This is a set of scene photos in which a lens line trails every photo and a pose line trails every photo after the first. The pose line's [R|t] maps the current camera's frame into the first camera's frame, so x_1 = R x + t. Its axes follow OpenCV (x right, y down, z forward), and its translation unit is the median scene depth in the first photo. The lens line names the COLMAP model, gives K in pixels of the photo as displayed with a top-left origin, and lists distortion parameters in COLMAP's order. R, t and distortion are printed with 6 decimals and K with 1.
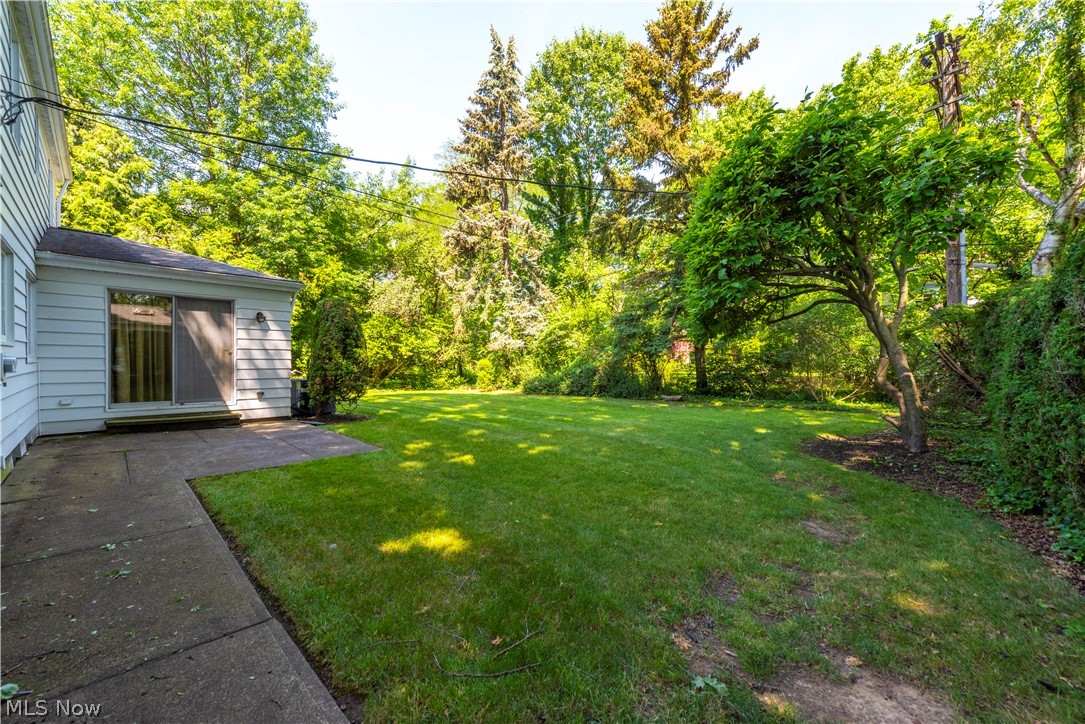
lens RADIAL K [[431.8, 0, 541.5], [0, 431.8, 367.6], [0, 0, 1]] dist [-0.002047, -0.000257]
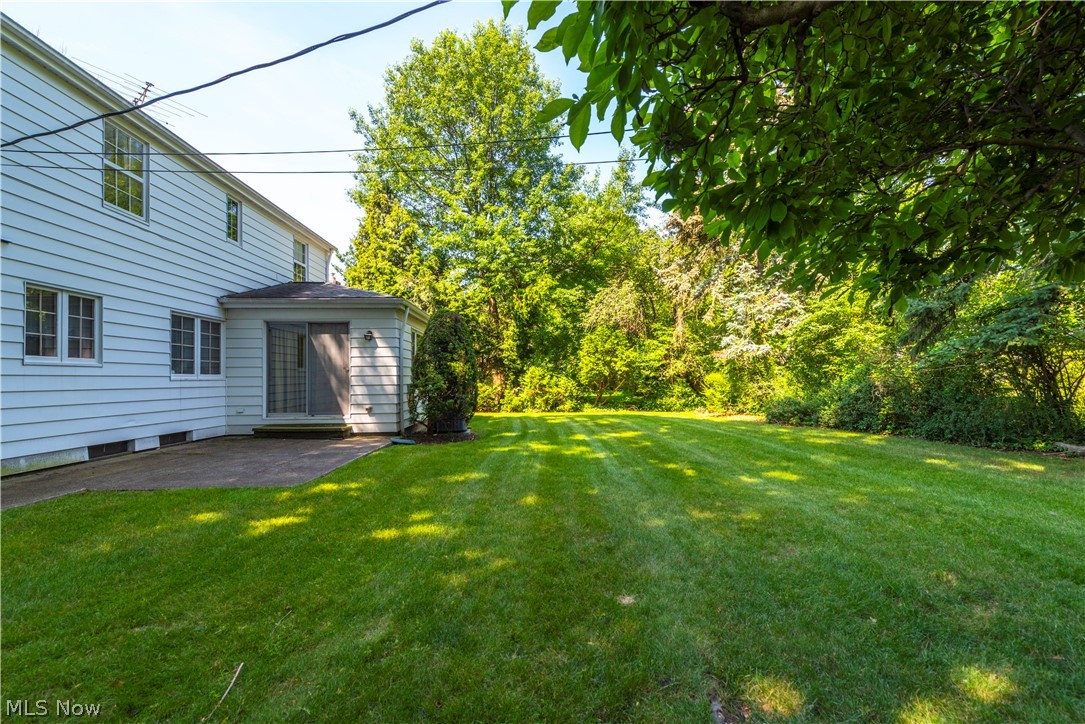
lens RADIAL K [[431.8, 0, 541.5], [0, 431.8, 367.6], [0, 0, 1]] dist [-0.002047, -0.000257]
pose [[0.722216, -0.033680, -0.690847, 0.205073], [0.002732, 0.998945, -0.045844, 0.005406], [0.691662, 0.031222, 0.721546, 0.296577]]
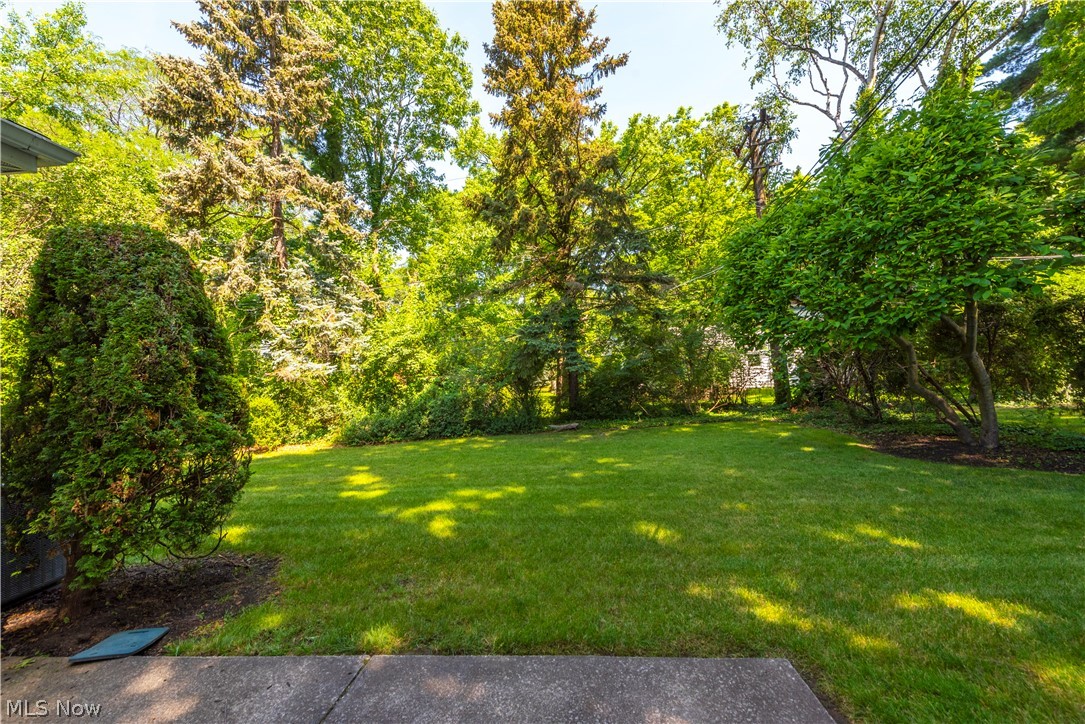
lens RADIAL K [[436.3, 0, 542.5], [0, 436.3, 362.0], [0, 0, 1]] dist [-0.000141, -0.000069]
pose [[0.756115, -0.018448, 0.654179, -0.281070], [0.064162, 0.996877, -0.046048, -0.018814], [-0.651286, 0.076791, 0.754937, 0.364747]]
